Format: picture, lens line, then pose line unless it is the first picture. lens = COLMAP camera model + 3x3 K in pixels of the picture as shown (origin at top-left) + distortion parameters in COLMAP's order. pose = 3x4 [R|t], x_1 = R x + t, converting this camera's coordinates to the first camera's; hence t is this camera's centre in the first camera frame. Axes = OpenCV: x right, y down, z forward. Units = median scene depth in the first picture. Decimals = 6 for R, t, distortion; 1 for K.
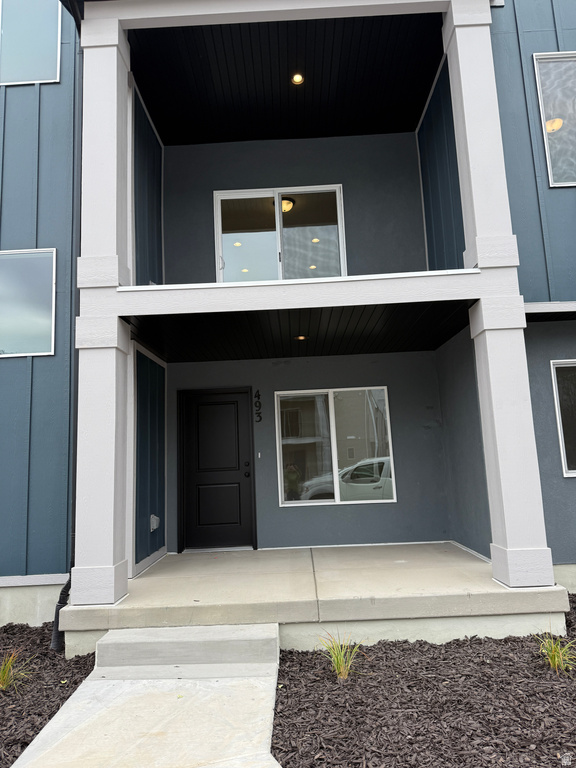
lens RADIAL K [[537.2, 0, 288.0], [0, 537.2, 384.0], [0, 0, 1]] dist [0.005190, -0.000477]
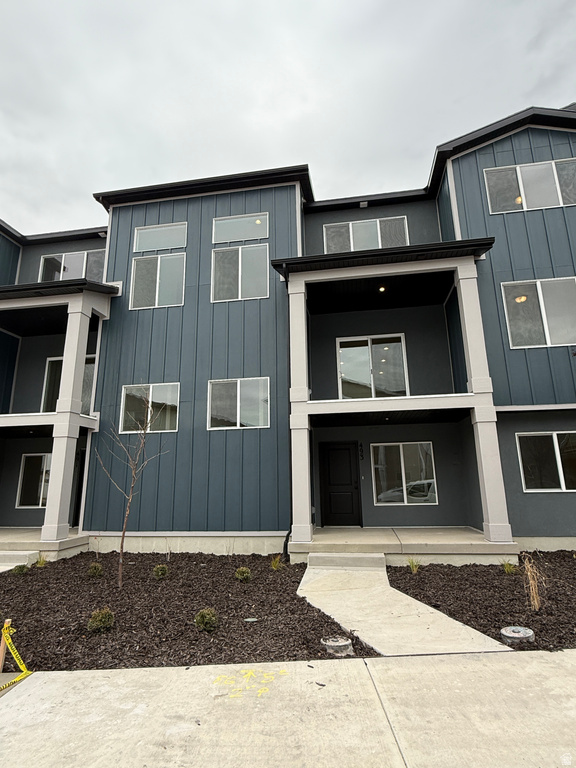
lens RADIAL K [[414.9, 0, 288.0], [0, 414.9, 384.0], [0, 0, 1]] dist [-0.034579, -0.000025]
pose [[0.988525, -0.008142, -0.150838, -0.133940], [-0.004745, 0.996380, -0.084882, -0.105486], [0.150983, 0.084623, 0.984908, -0.744509]]
